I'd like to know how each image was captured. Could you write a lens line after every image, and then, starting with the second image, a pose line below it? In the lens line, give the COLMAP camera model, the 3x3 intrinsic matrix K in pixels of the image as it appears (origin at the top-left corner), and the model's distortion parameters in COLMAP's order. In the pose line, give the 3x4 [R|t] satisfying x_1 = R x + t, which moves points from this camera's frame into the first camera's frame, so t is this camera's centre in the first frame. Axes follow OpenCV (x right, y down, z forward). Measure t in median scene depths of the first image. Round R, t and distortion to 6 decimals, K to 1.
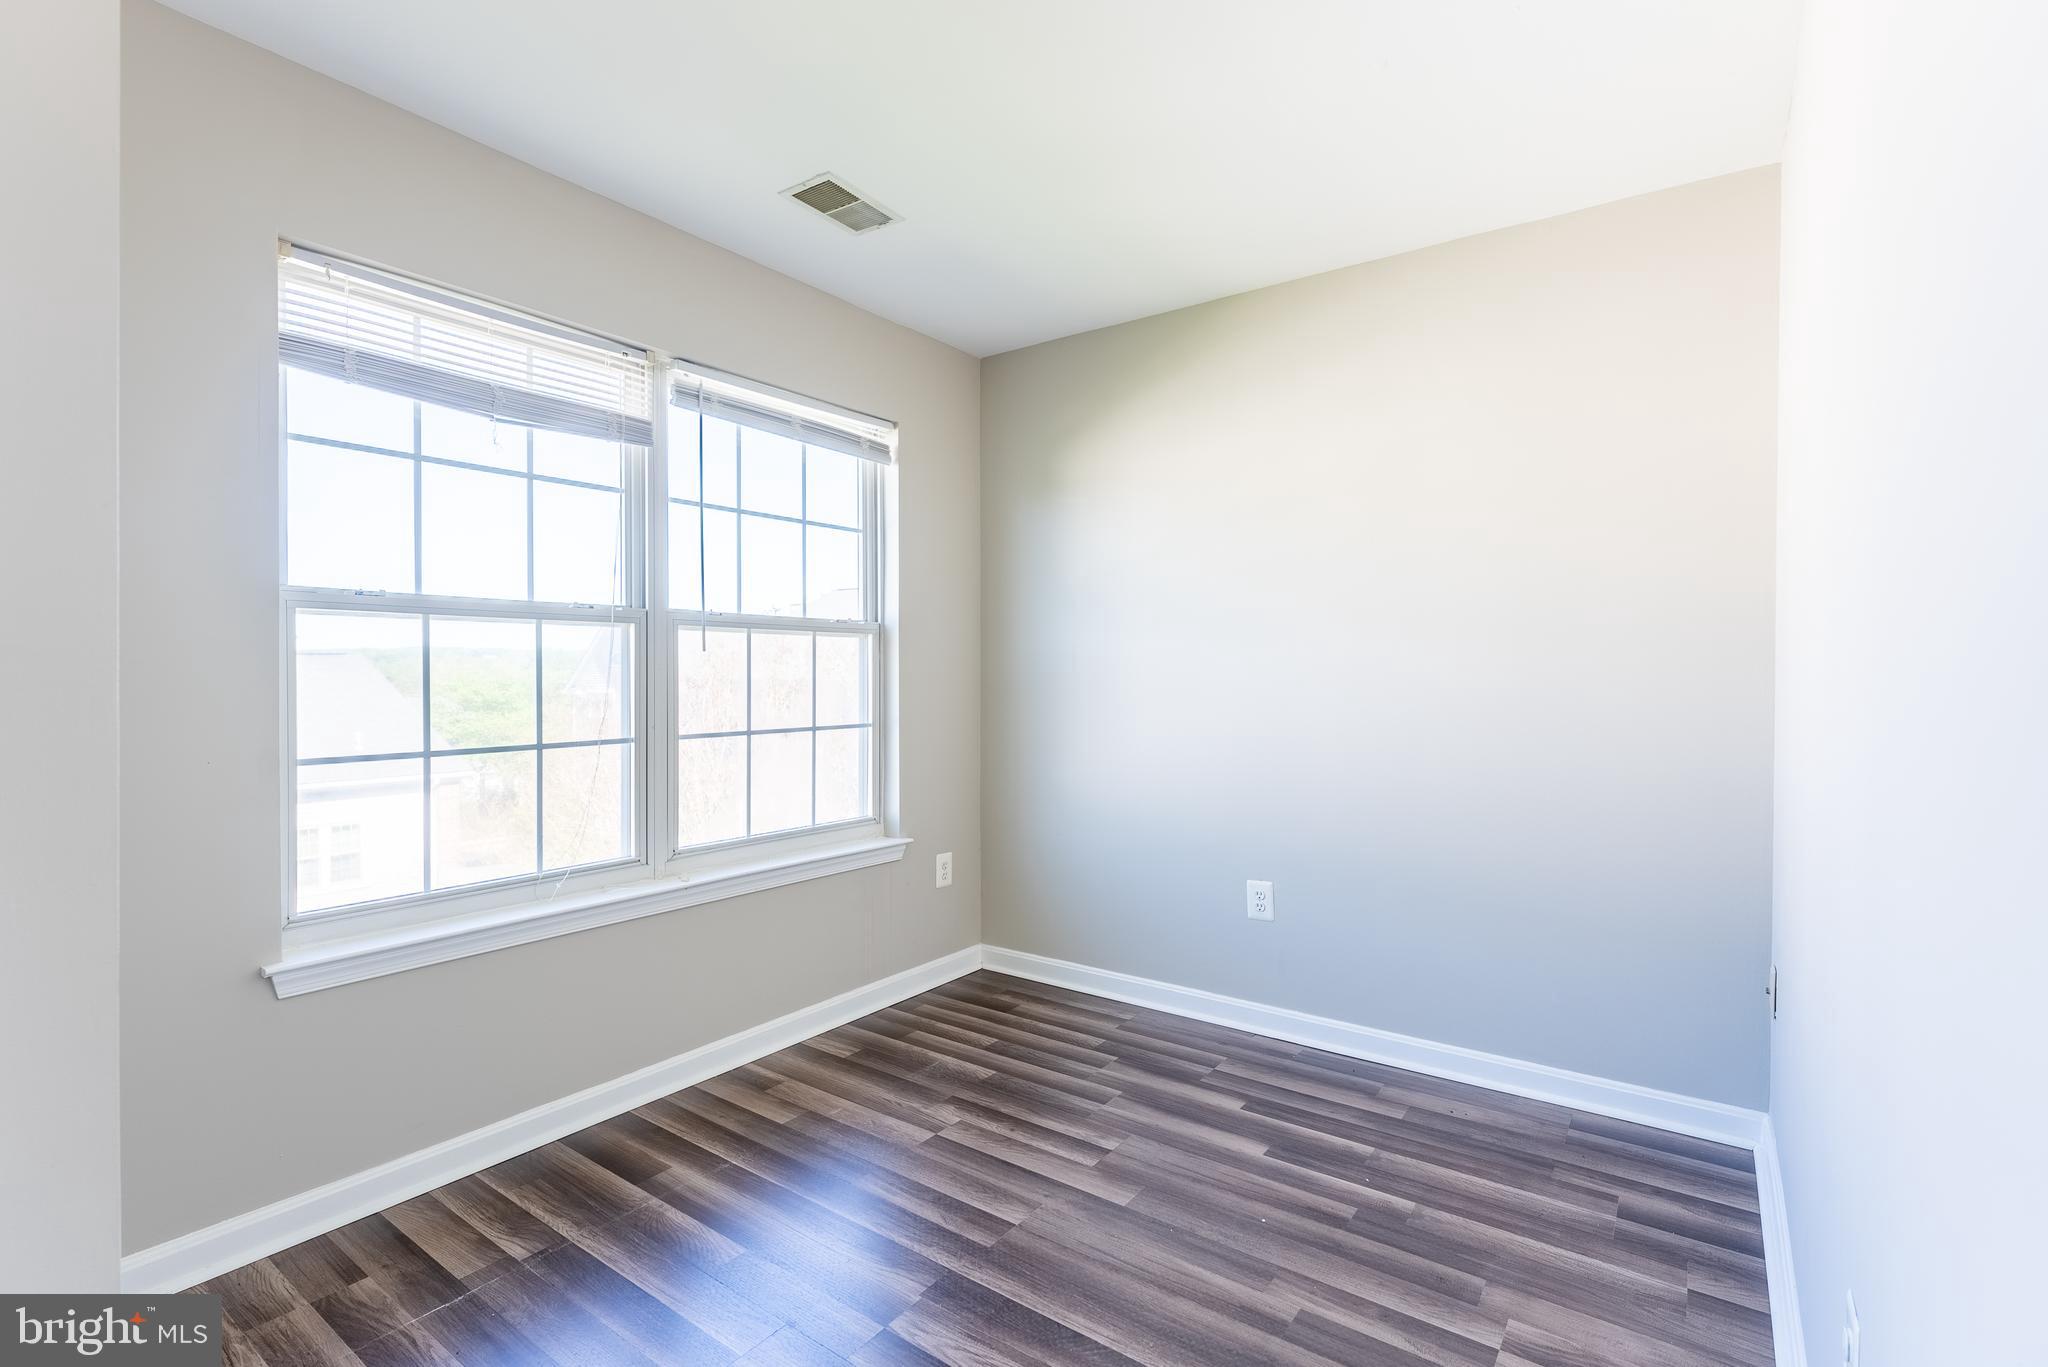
lens RADIAL K [[927.4, 0, 1037.4], [0, 927.4, 686.6], [0, 0, 1]] dist [0.002047, 0.000053]
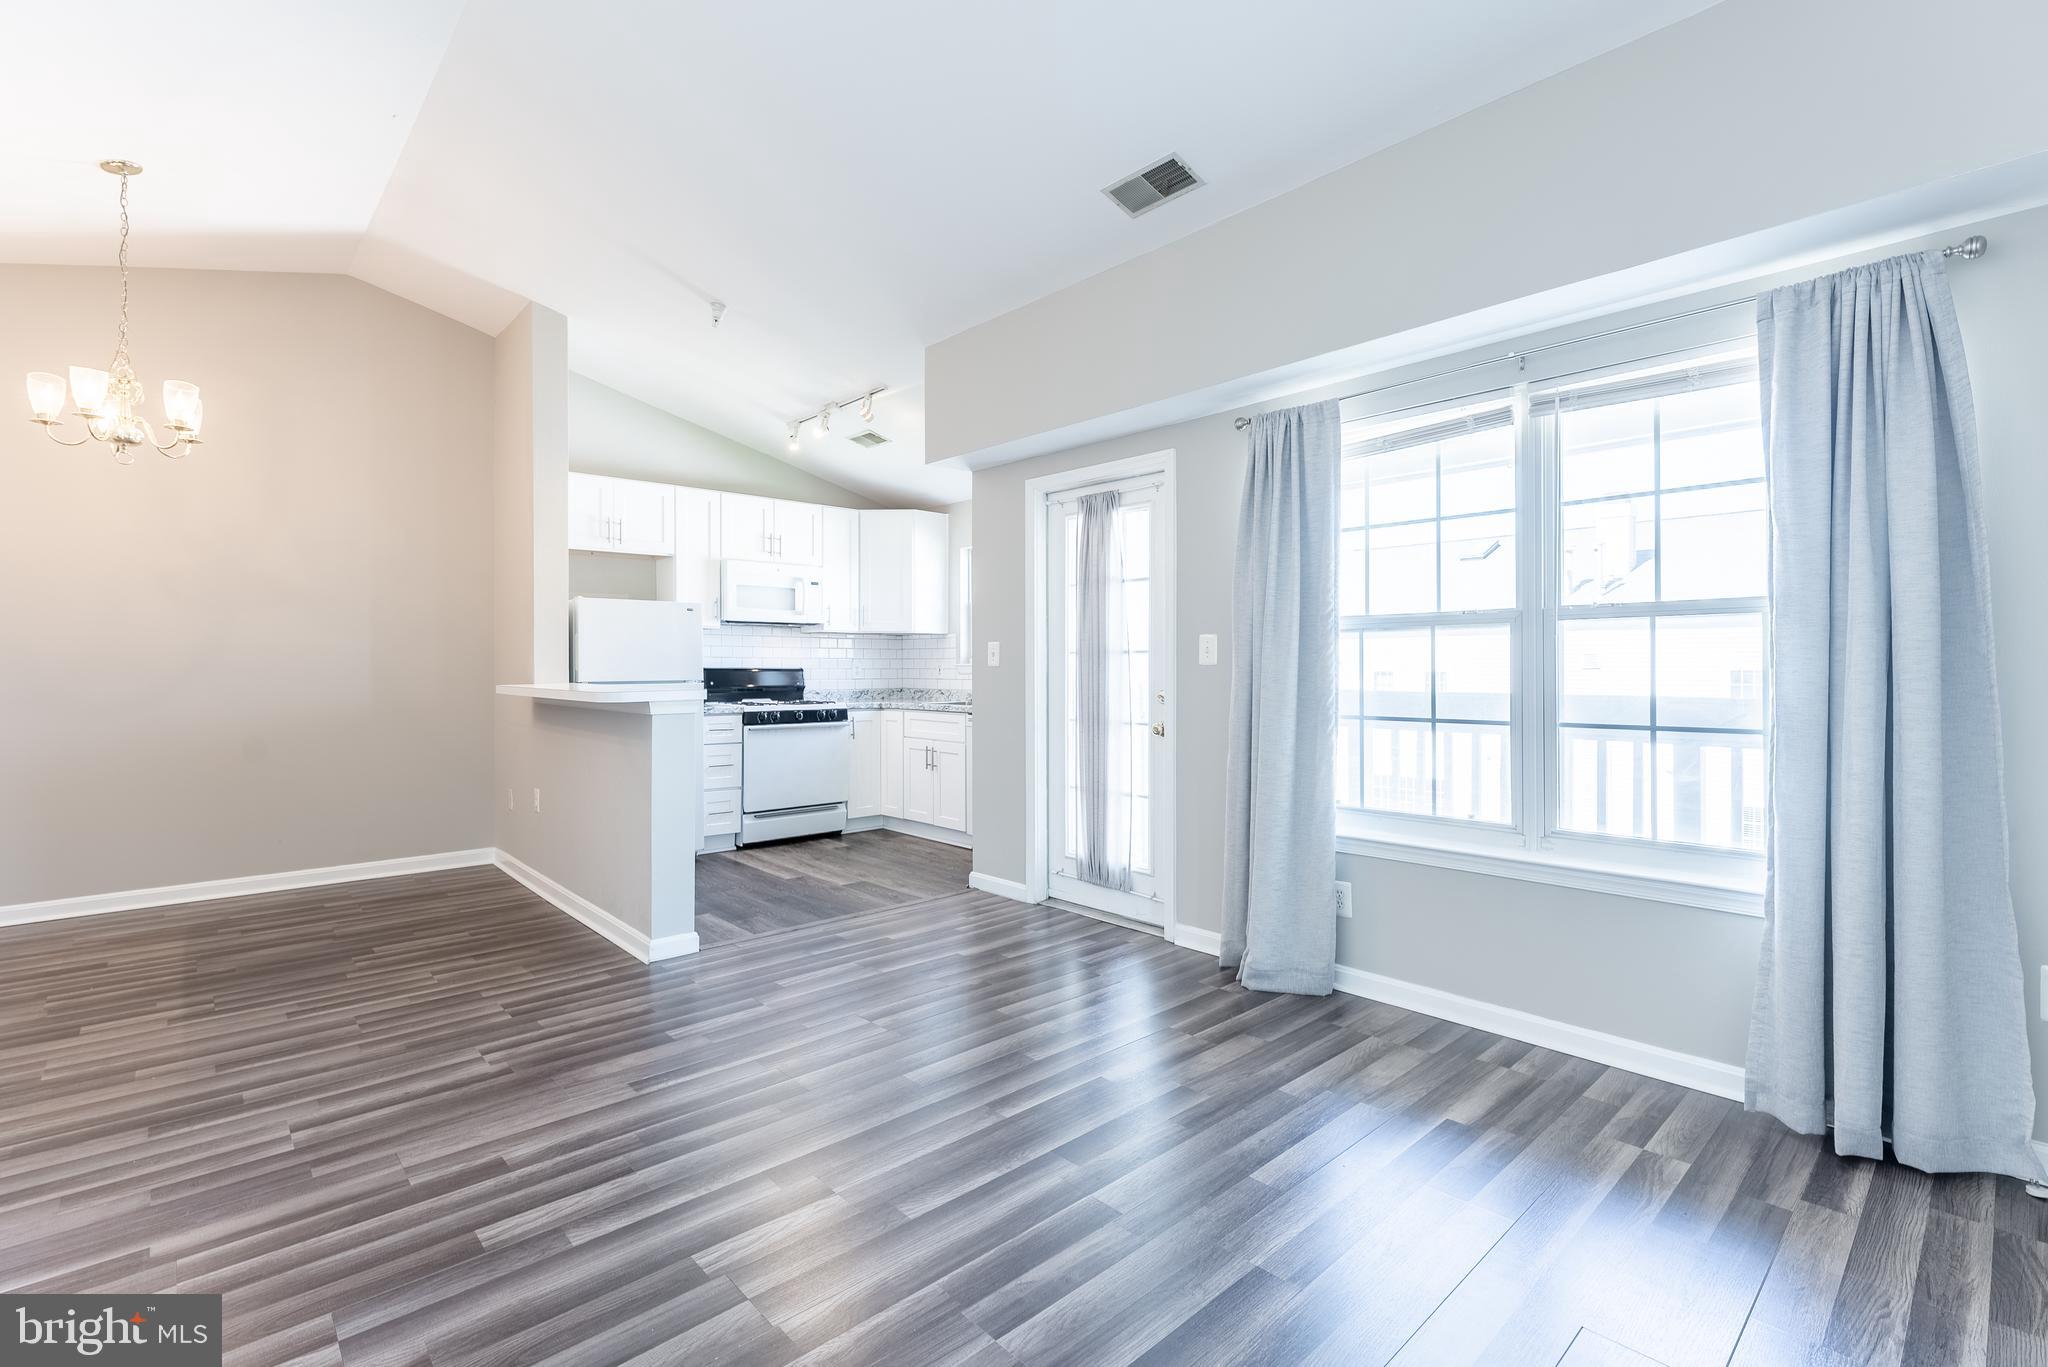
lens RADIAL K [[927.4, 0, 1024.7], [0, 927.4, 677.7], [0, 0, 1]] dist [0.002047, 0.000053]
pose [[-0.212317, 0.005760, -0.977184, 0.807574], [-0.009132, 0.999927, 0.007878, -0.003204], [0.977158, 0.010597, -0.212249, 0.639111]]
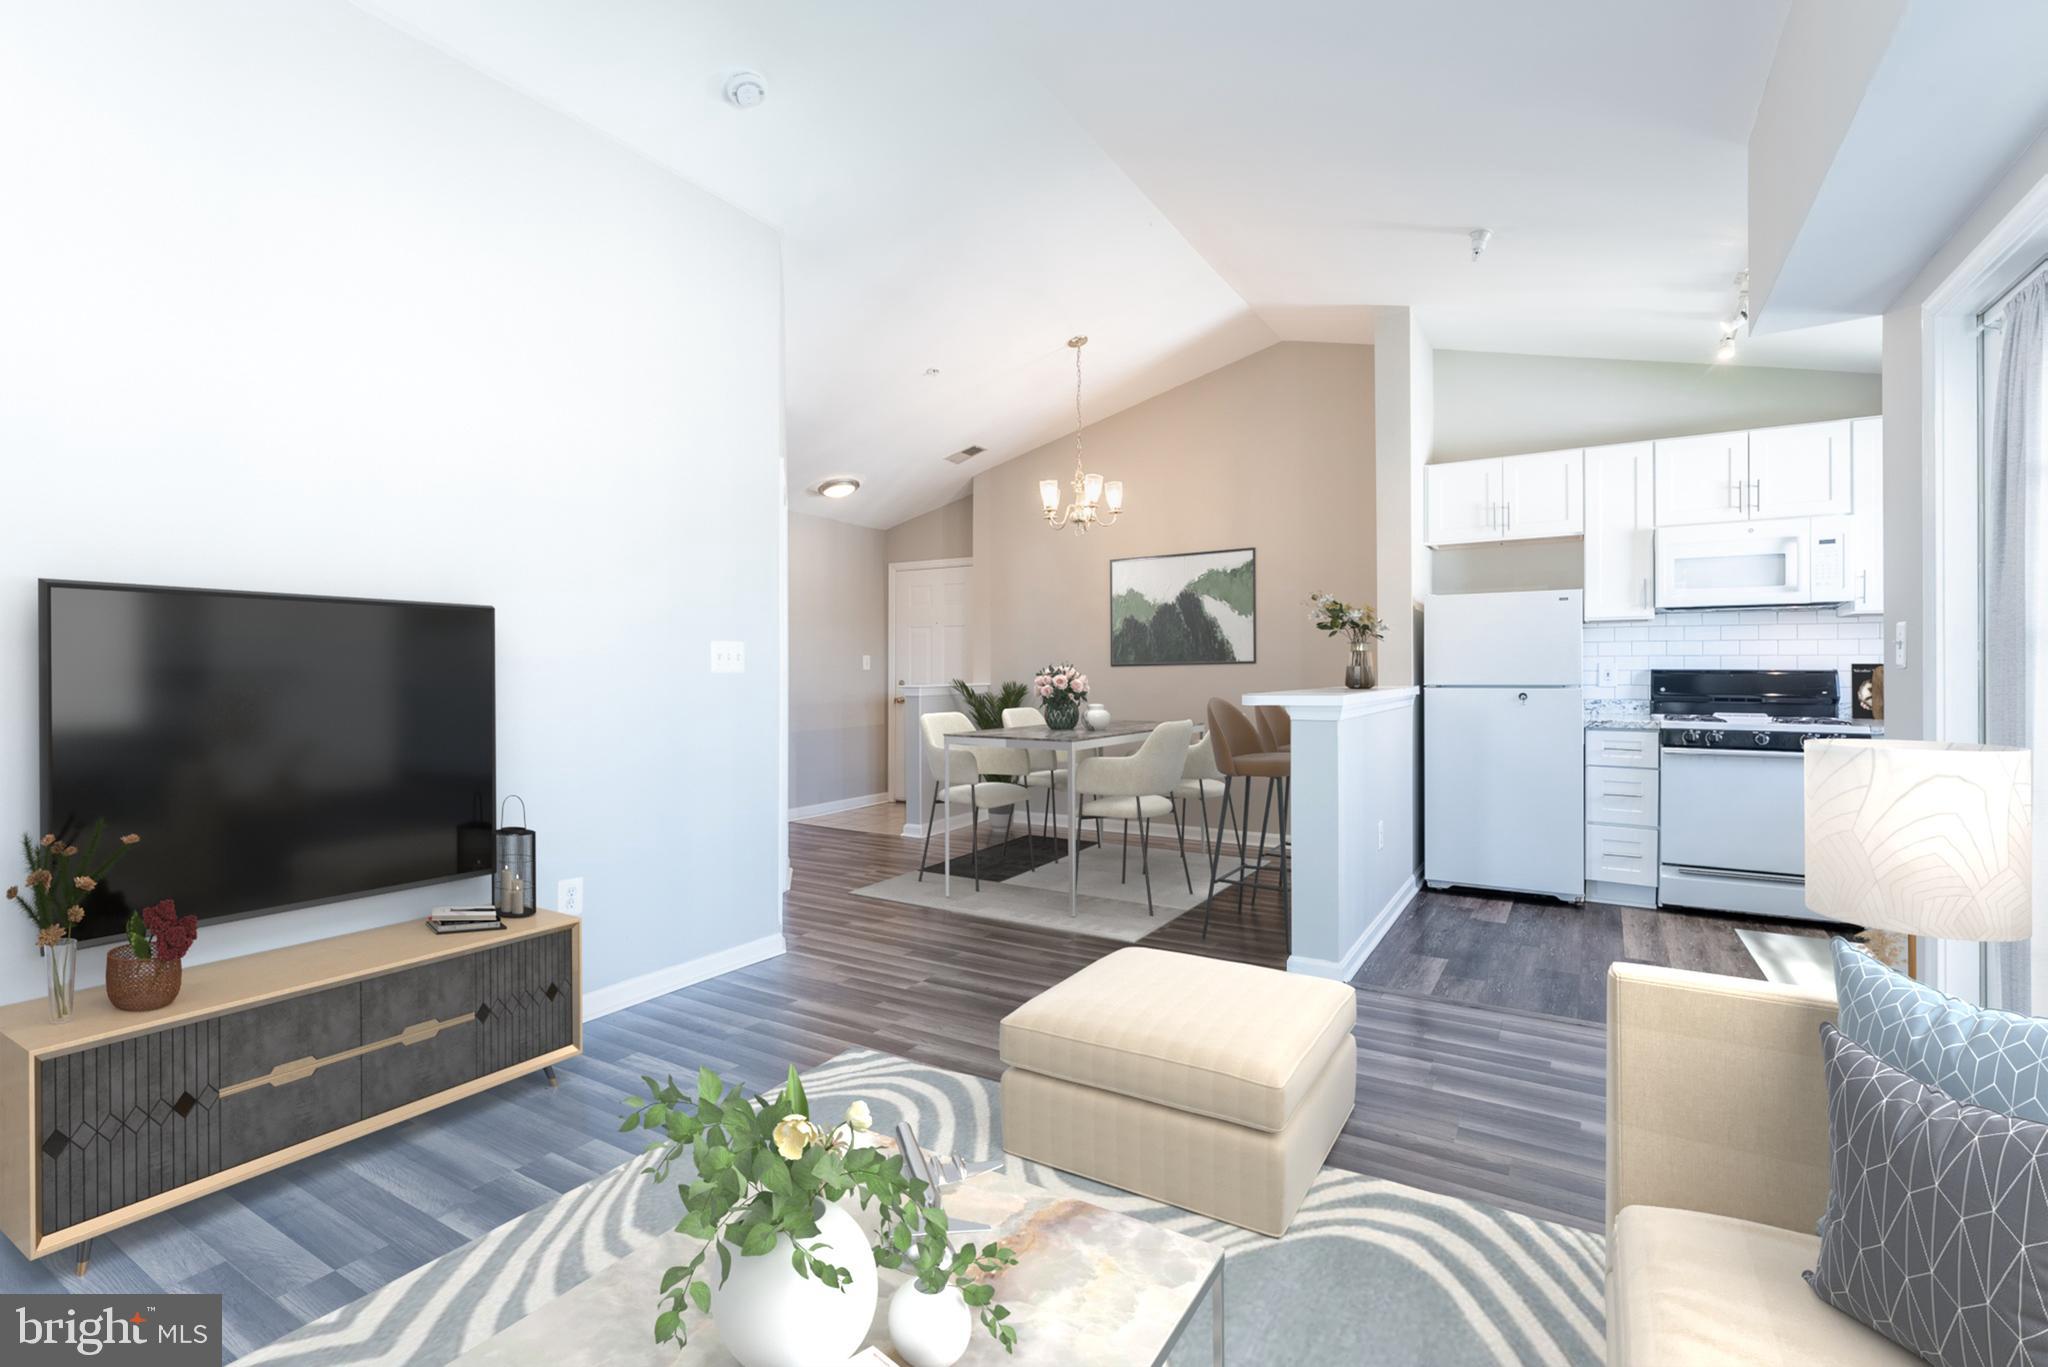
lens RADIAL K [[927.4, 0, 1018.2], [0, 927.4, 679.4], [0, 0, 1]] dist [0.002047, 0.000053]
pose [[-0.997823, -0.002091, -0.065911, 0.045984], [-0.003445, 0.999785, 0.020439, -0.016149], [0.065854, 0.020622, -0.997616, 1.099207]]
